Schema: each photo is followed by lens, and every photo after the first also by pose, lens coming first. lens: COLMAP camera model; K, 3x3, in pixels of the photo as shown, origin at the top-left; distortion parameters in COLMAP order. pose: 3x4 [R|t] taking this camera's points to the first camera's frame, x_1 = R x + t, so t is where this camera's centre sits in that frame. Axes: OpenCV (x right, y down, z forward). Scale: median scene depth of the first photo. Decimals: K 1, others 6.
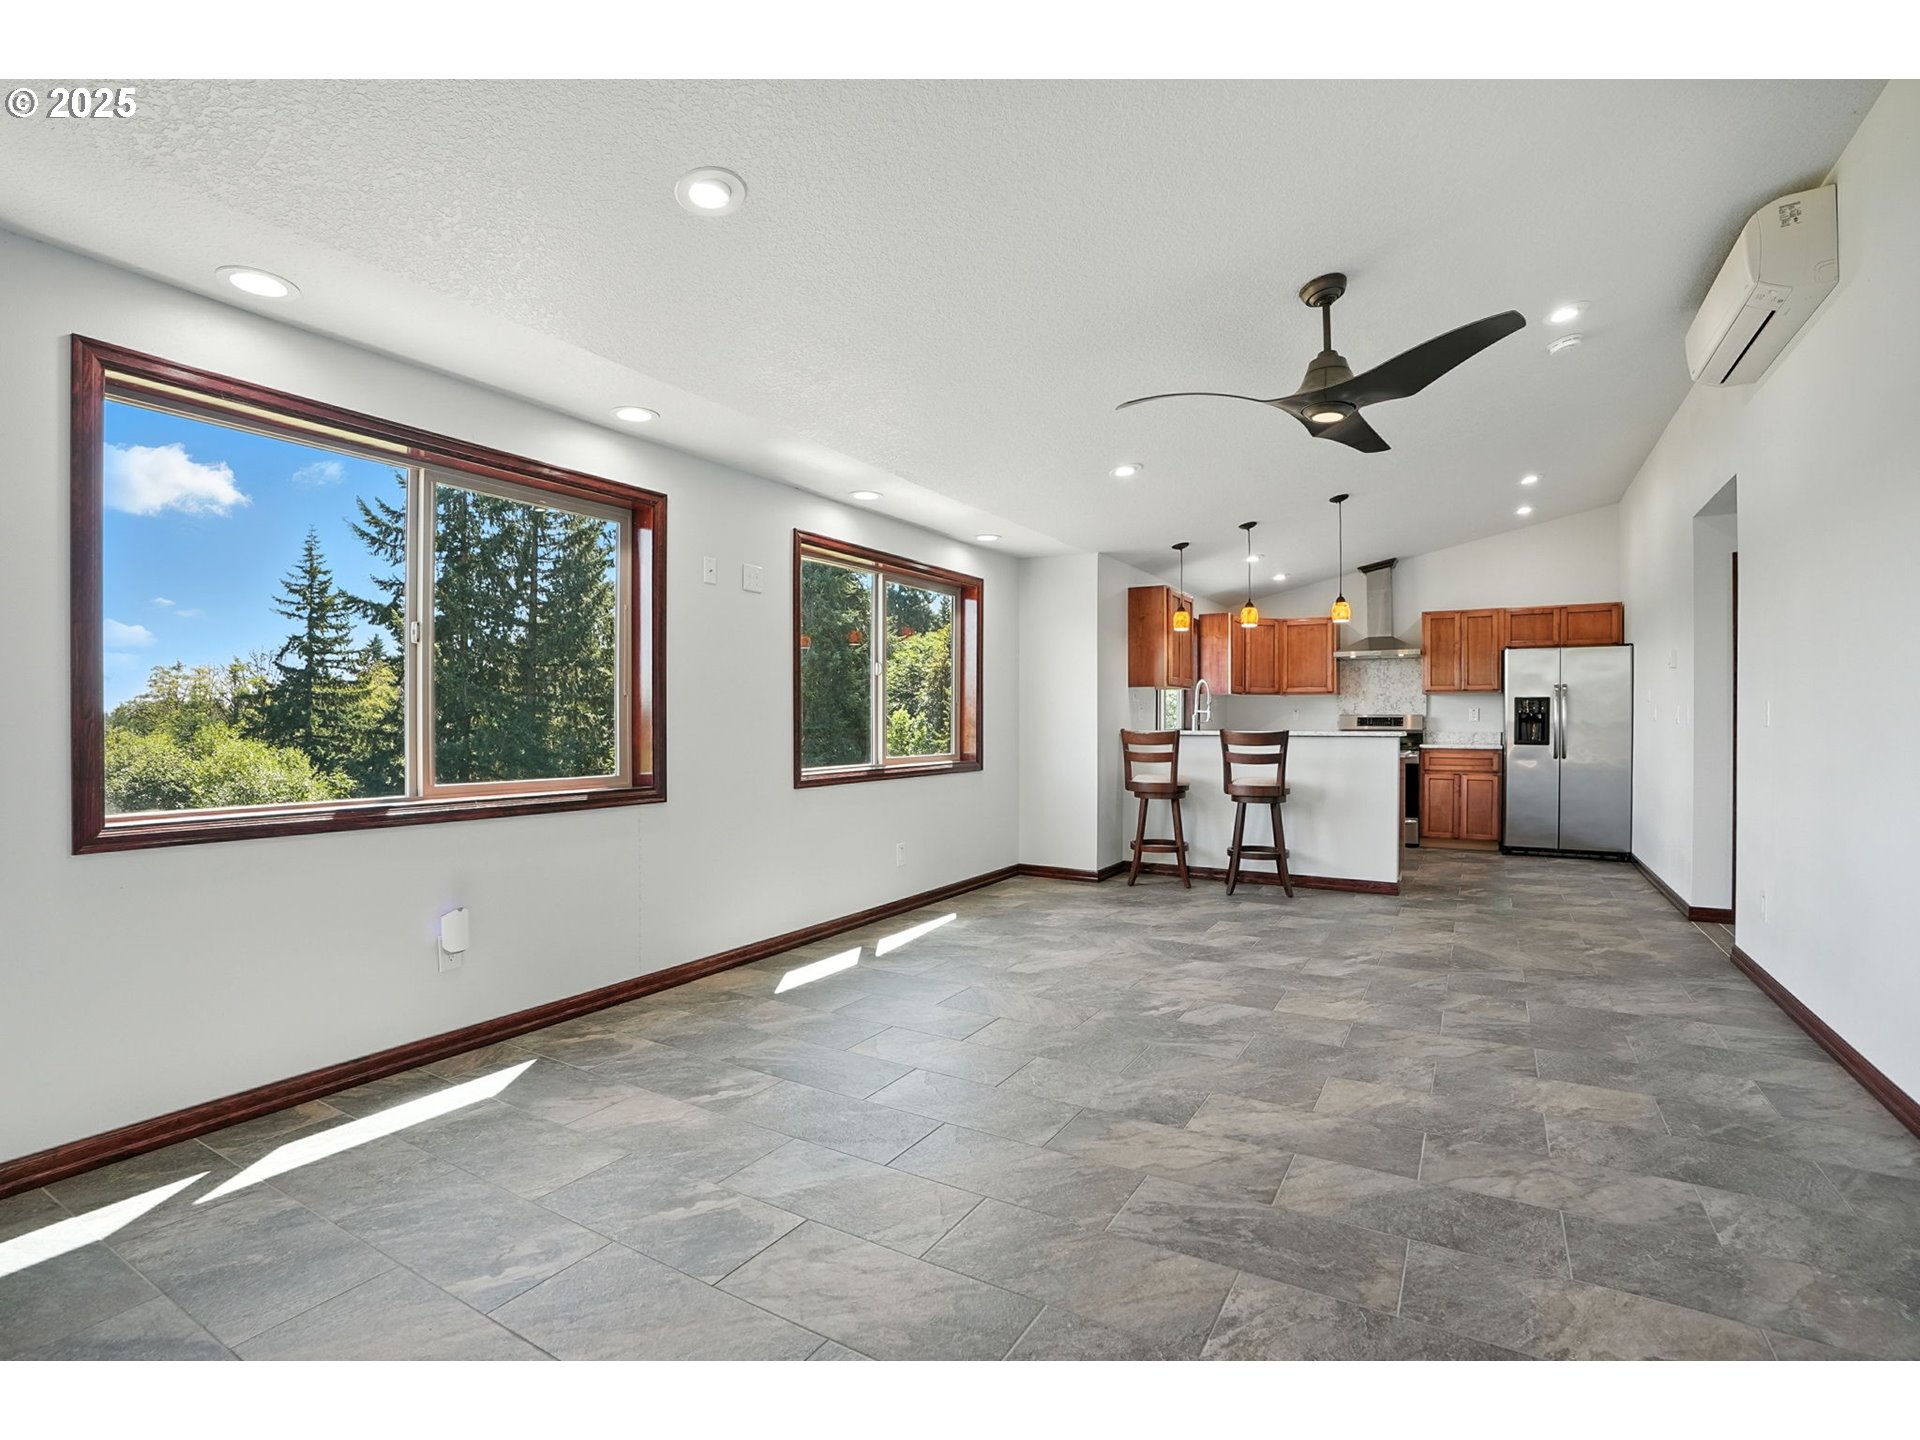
lens RADIAL K [[936.8, 0, 974.8], [0, 936.8, 726.5], [0, 0, 1]] dist [-0.034602, 0.000337]
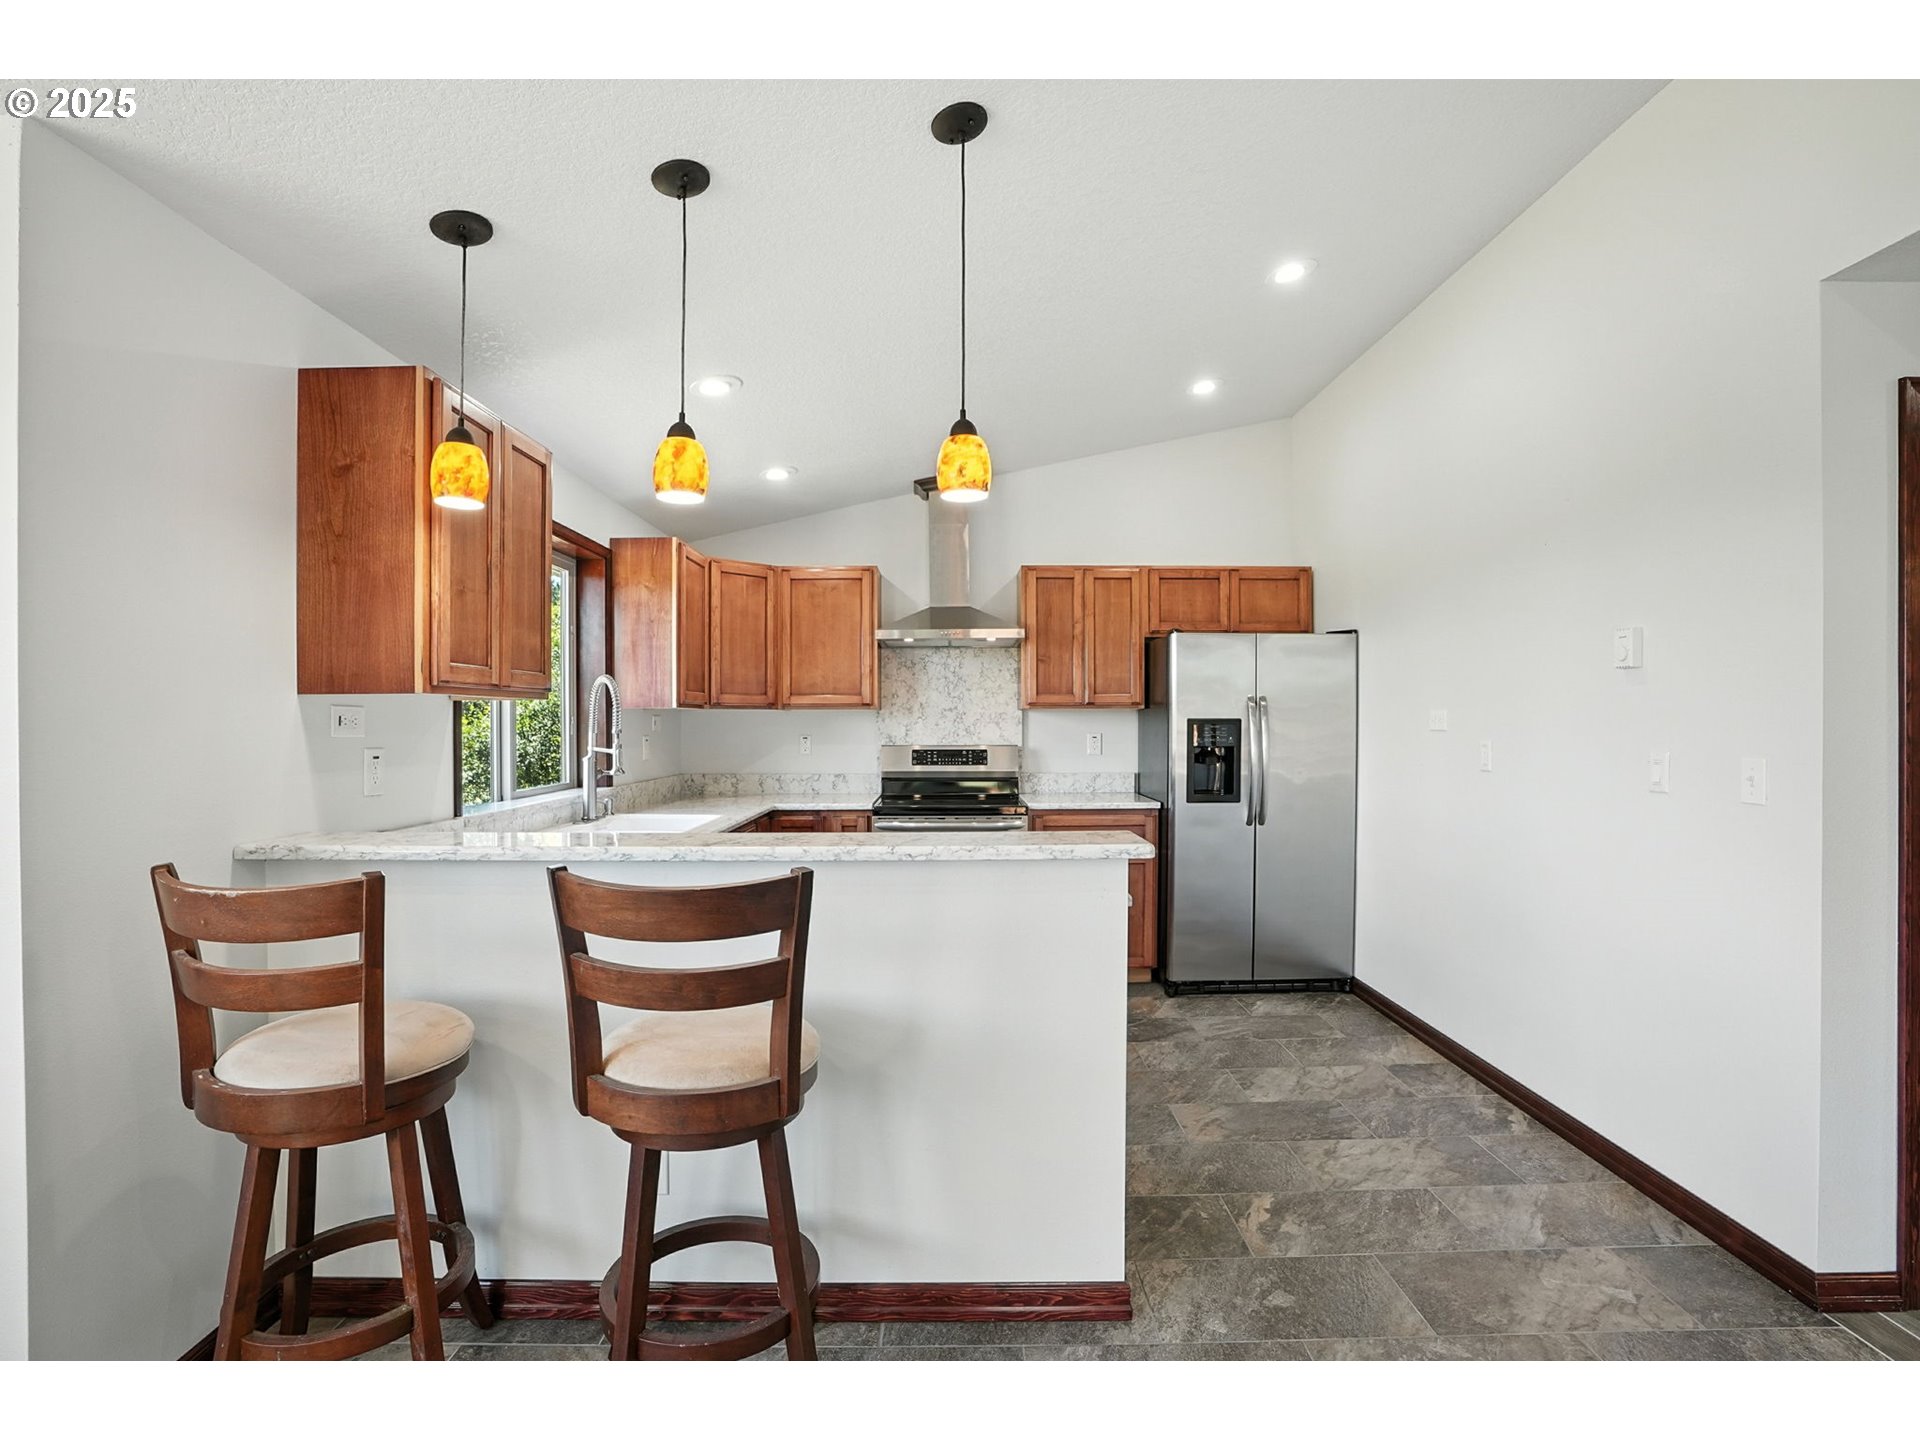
lens RADIAL K [[908.1, 0, 962.7], [0, 908.1, 722.5], [0, 0, 1]] dist [-0.053191, 0.018832]
pose [[0.868652, -0.003470, 0.495411, 0.231623], [0.005759, 0.999979, -0.003093, -0.033747], [-0.495390, 0.005540, 0.868653, 0.709616]]
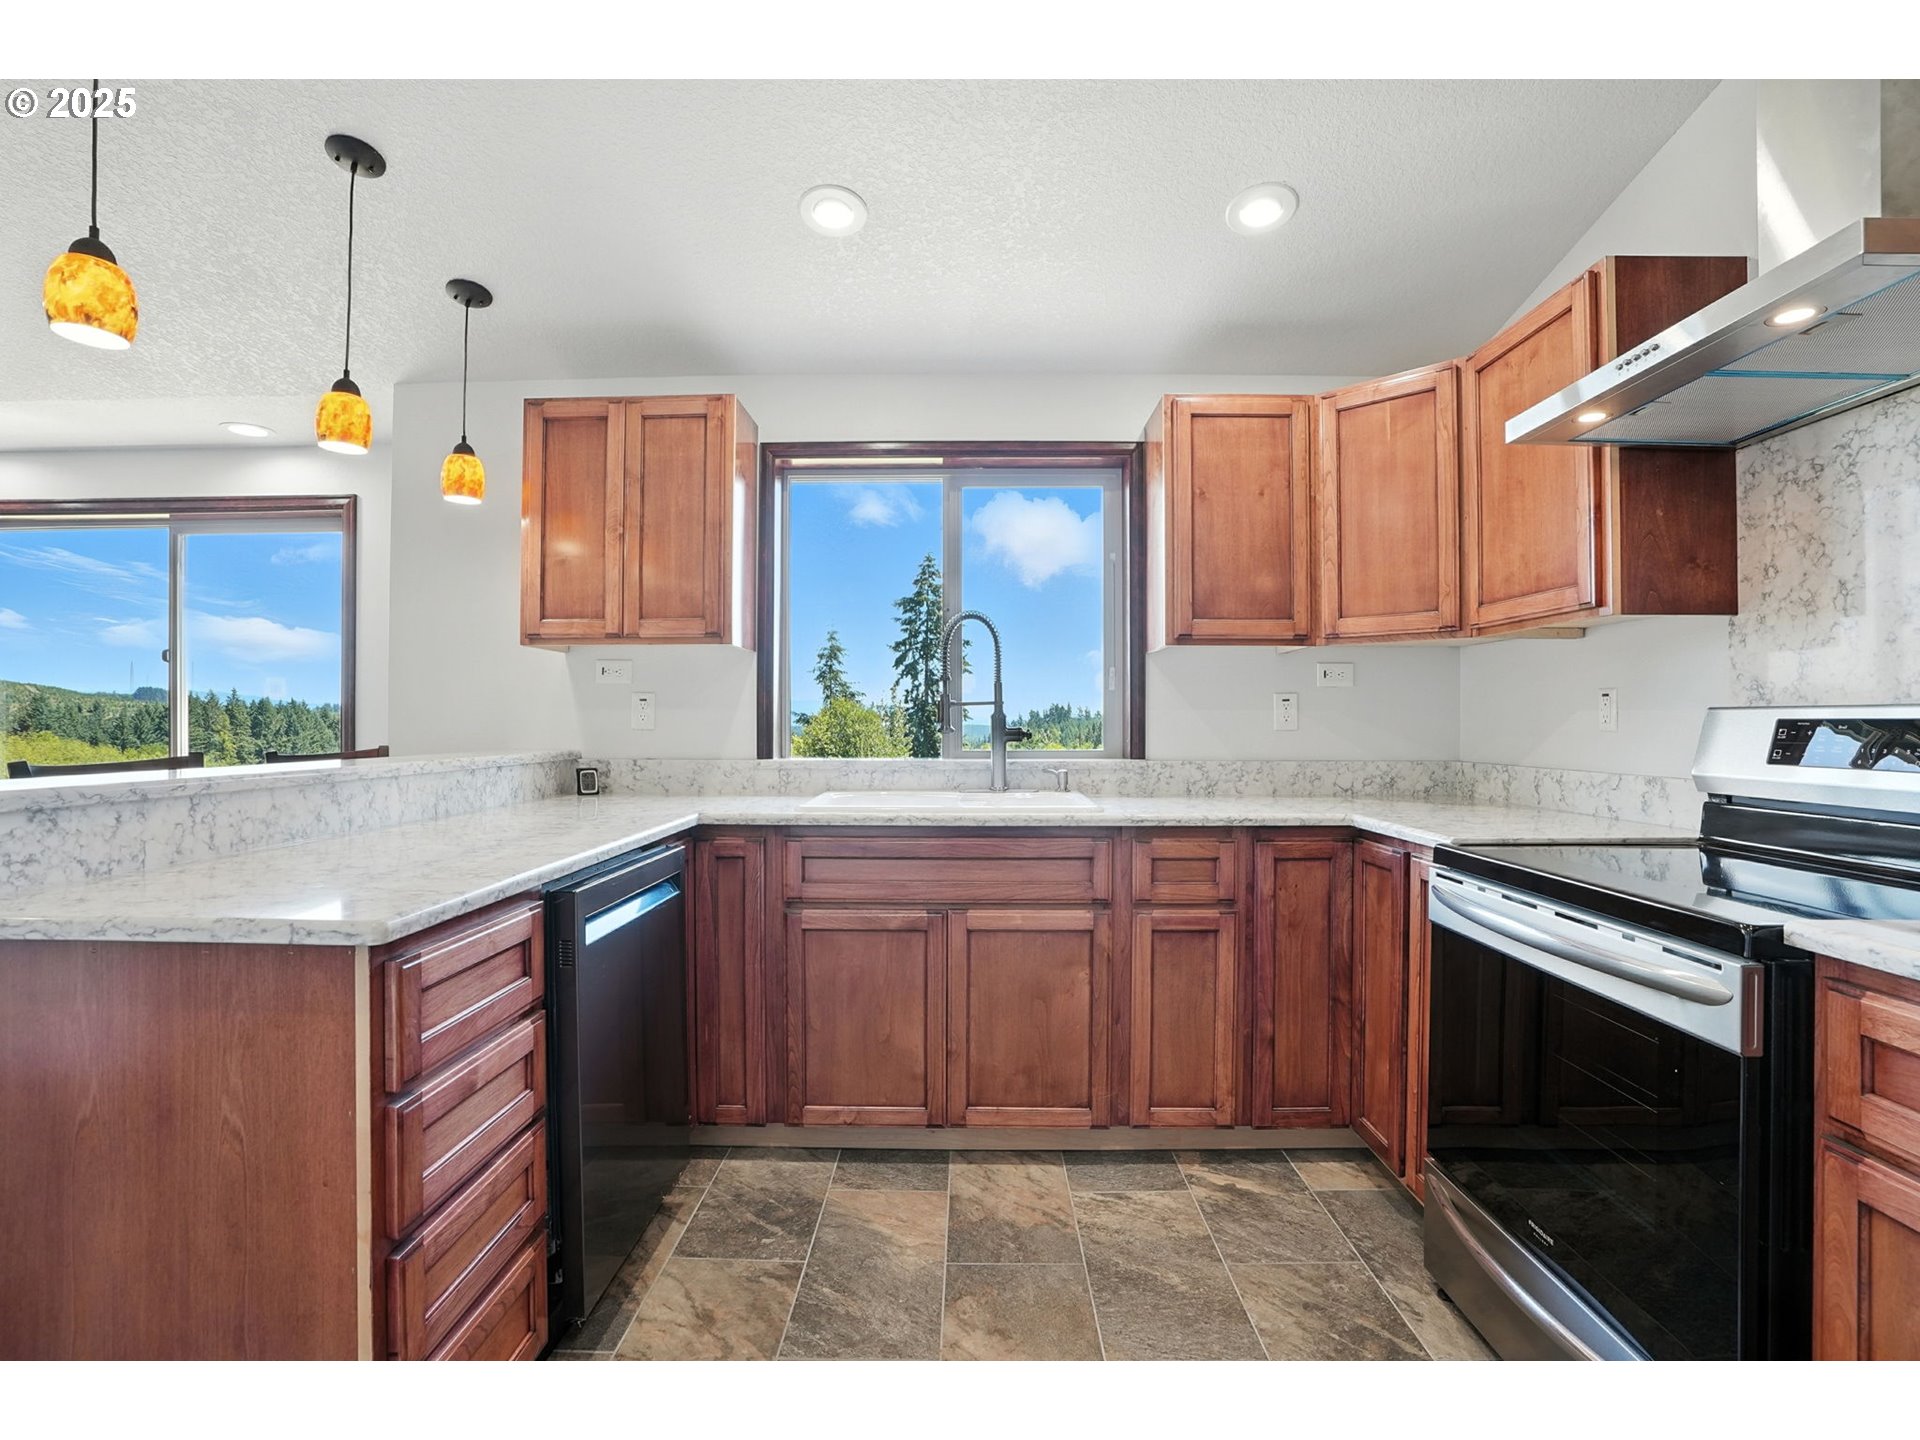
lens RADIAL K [[908.1, 0, 967.3], [0, 908.1, 711.7], [0, 0, 1]] dist [-0.053191, 0.018832]
pose [[0.477601, -0.008022, -0.878540, 0.684800], [-0.008200, 0.999874, -0.013588, -0.010256], [0.878538, 0.013693, 0.477475, 1.064051]]
